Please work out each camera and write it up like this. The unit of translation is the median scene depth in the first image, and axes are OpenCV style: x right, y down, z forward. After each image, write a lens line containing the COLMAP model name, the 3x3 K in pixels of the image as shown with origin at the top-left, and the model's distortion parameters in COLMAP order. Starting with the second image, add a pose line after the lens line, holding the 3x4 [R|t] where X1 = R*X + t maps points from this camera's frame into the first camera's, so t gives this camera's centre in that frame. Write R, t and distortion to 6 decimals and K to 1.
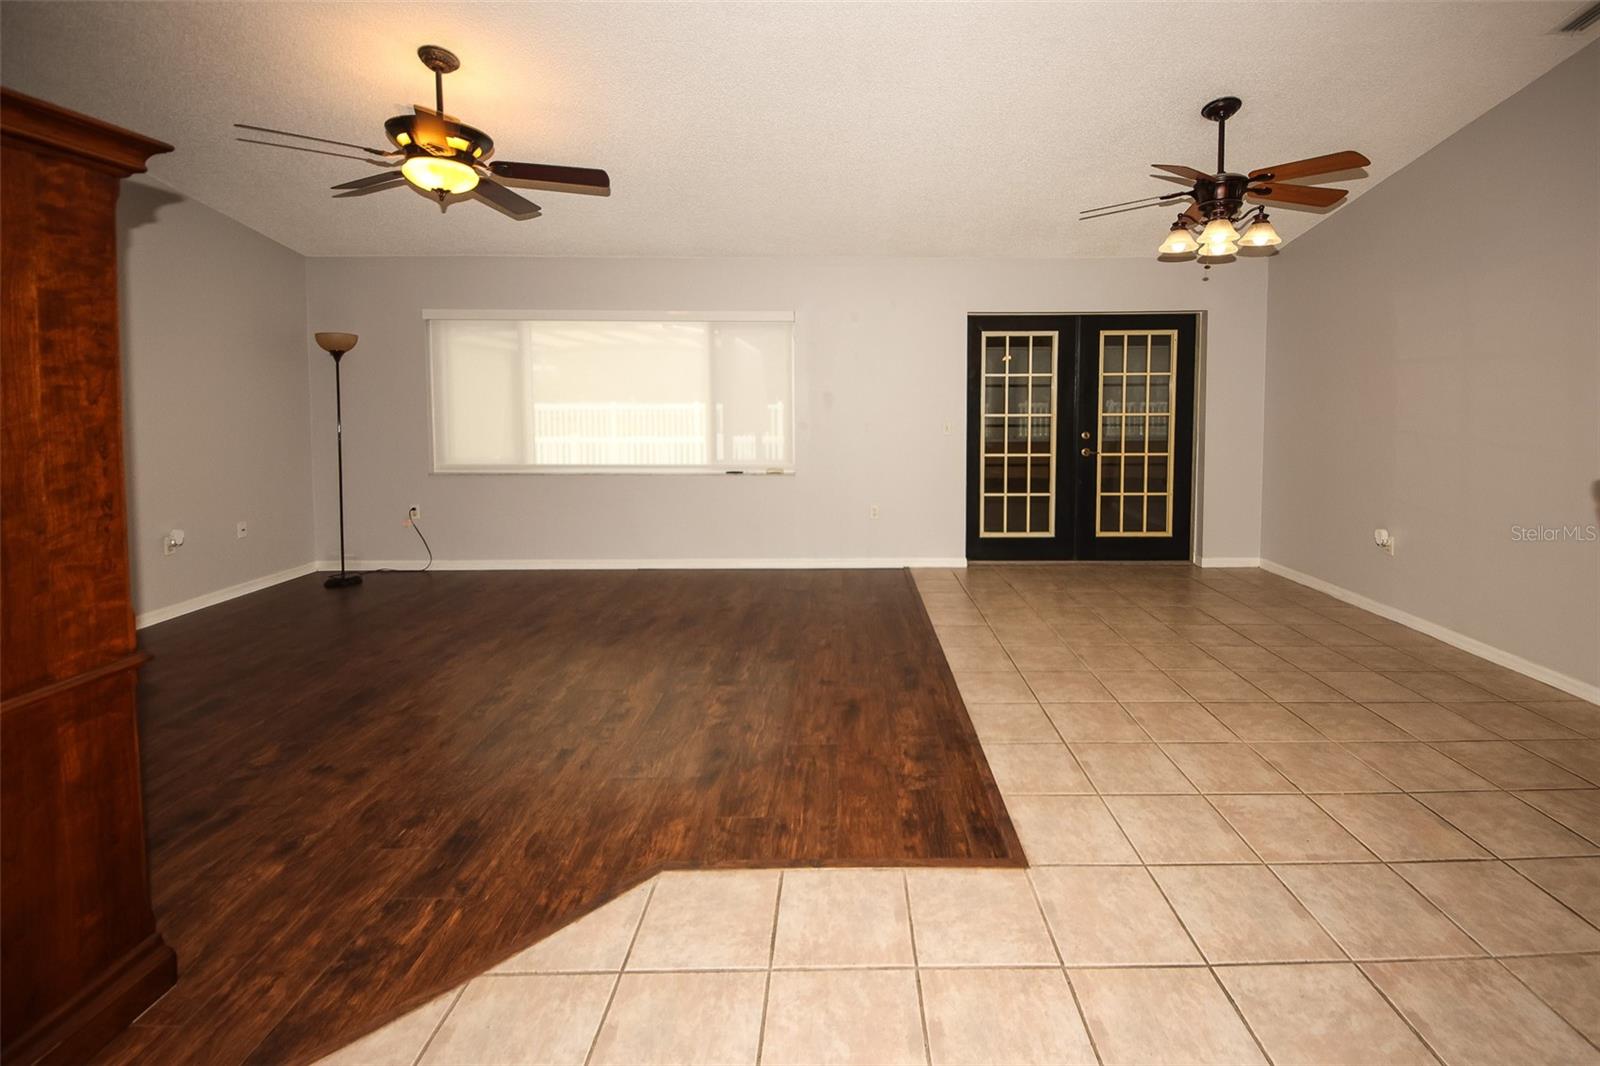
lens RADIAL K [[707.3, 0, 875.6], [0, 707.3, 441.8], [0, 0, 1]] dist [0.036694, -0.023753]
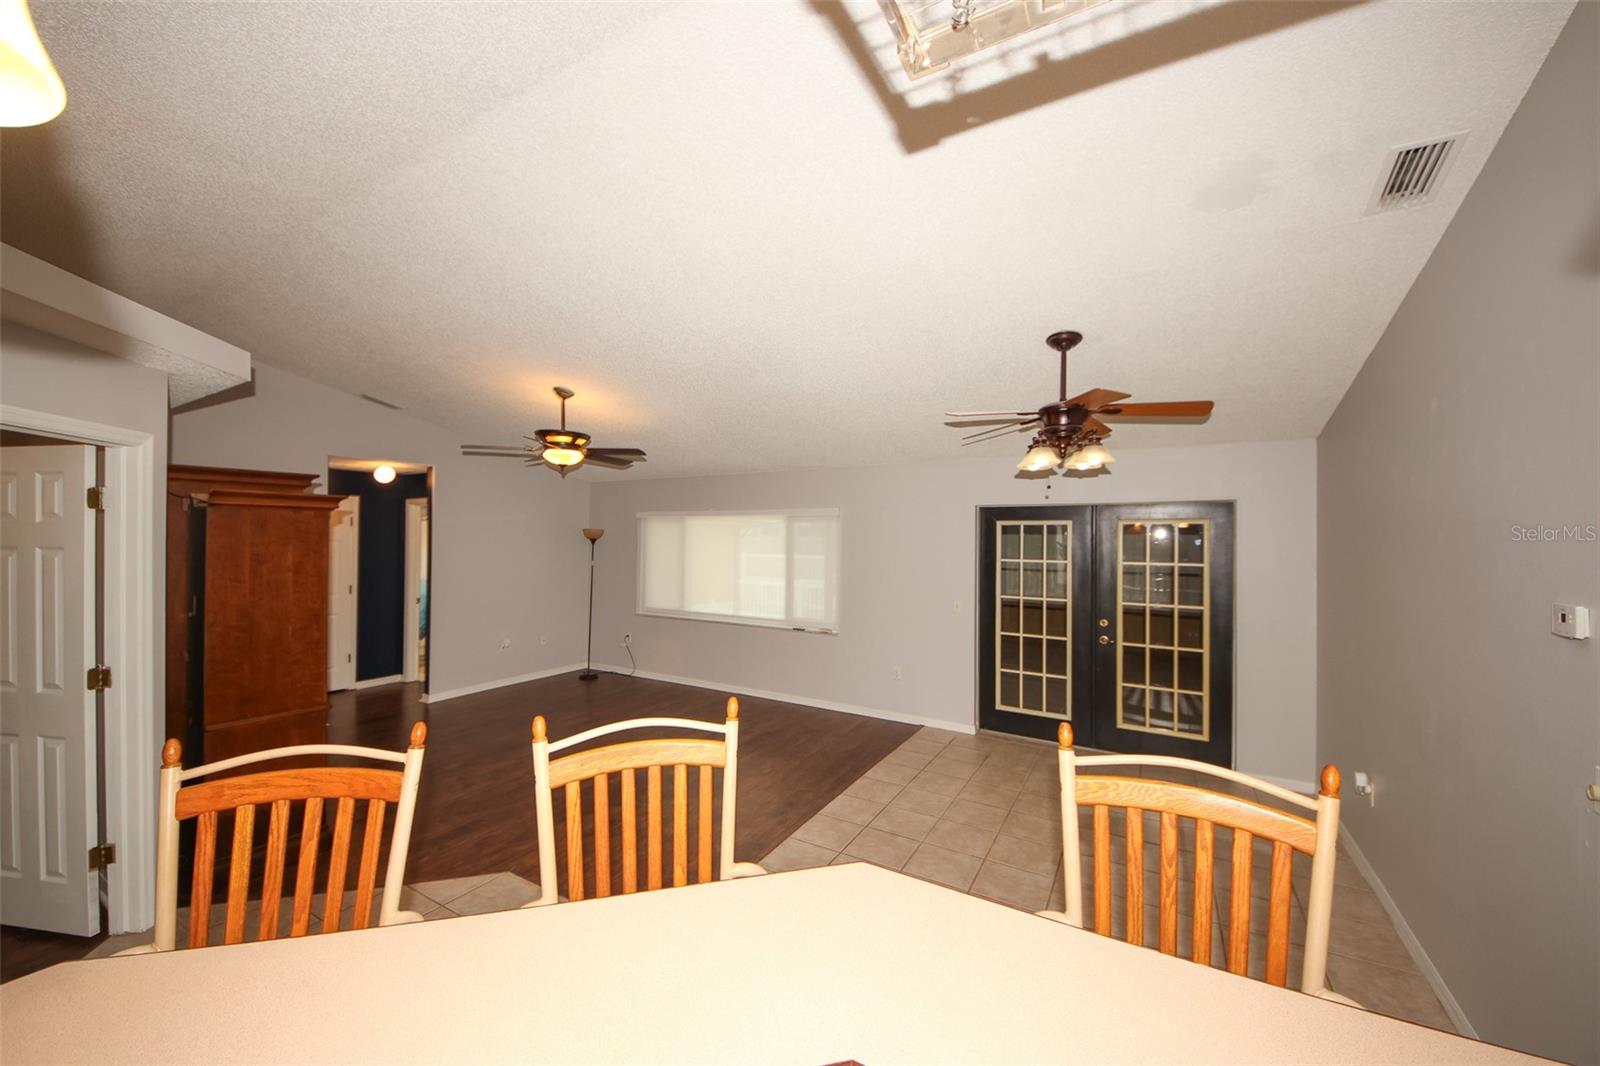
lens RADIAL K [[636.2, 0, 797.1], [0, 636.2, 539.8], [0, 0, 1]] dist [0.050875, -0.027021]
pose [[0.841207, 0.010044, -0.540619, 0.435524], [-0.043063, 0.997896, -0.048467, -0.065501], [0.538995, 0.064052, 0.839870, -0.008225]]
